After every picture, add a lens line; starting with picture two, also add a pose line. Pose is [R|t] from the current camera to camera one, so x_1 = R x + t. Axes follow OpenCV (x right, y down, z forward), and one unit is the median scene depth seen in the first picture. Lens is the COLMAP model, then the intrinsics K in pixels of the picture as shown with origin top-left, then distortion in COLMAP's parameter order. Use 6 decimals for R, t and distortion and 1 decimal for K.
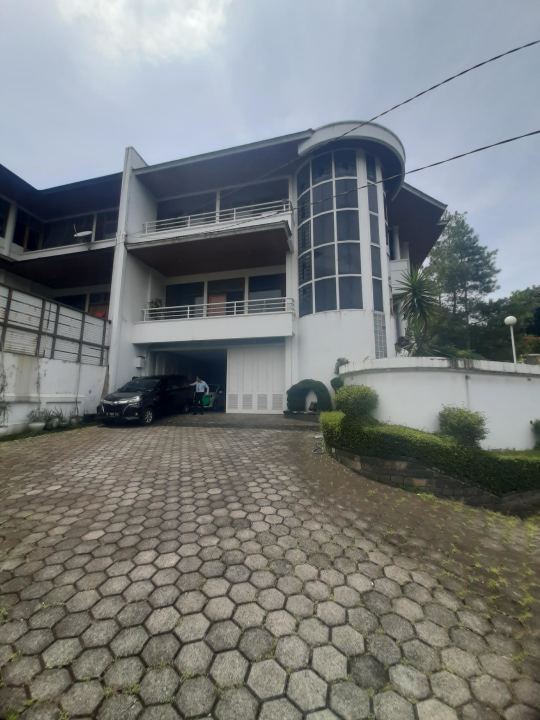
lens RADIAL K [[289.3, 0, 269.9], [0, 289.3, 355.3], [0, 0, 1]] dist [-0.000937, -0.000033]
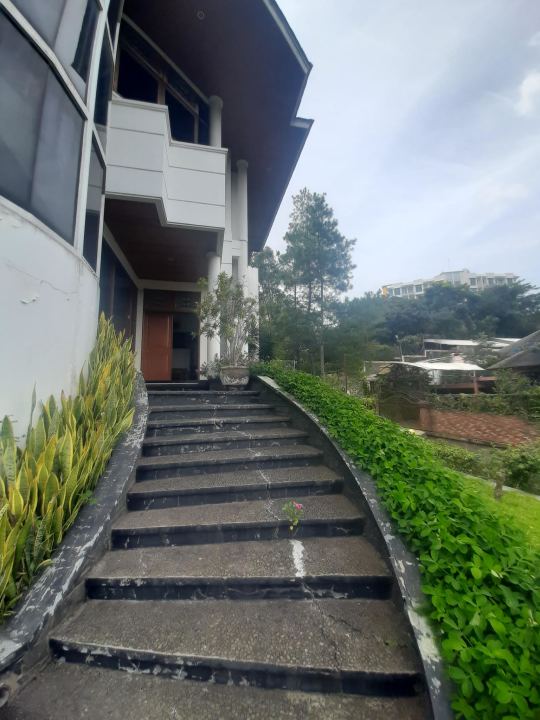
lens RADIAL K [[289.3, 0, 267.6], [0, 289.3, 357.2], [0, 0, 1]] dist [-0.000937, -0.000033]
pose [[0.905019, 0.025048, 0.424633, 0.181600], [-0.036809, 0.999132, 0.019515, -0.024720], [-0.423775, -0.033292, 0.905155, 0.298020]]
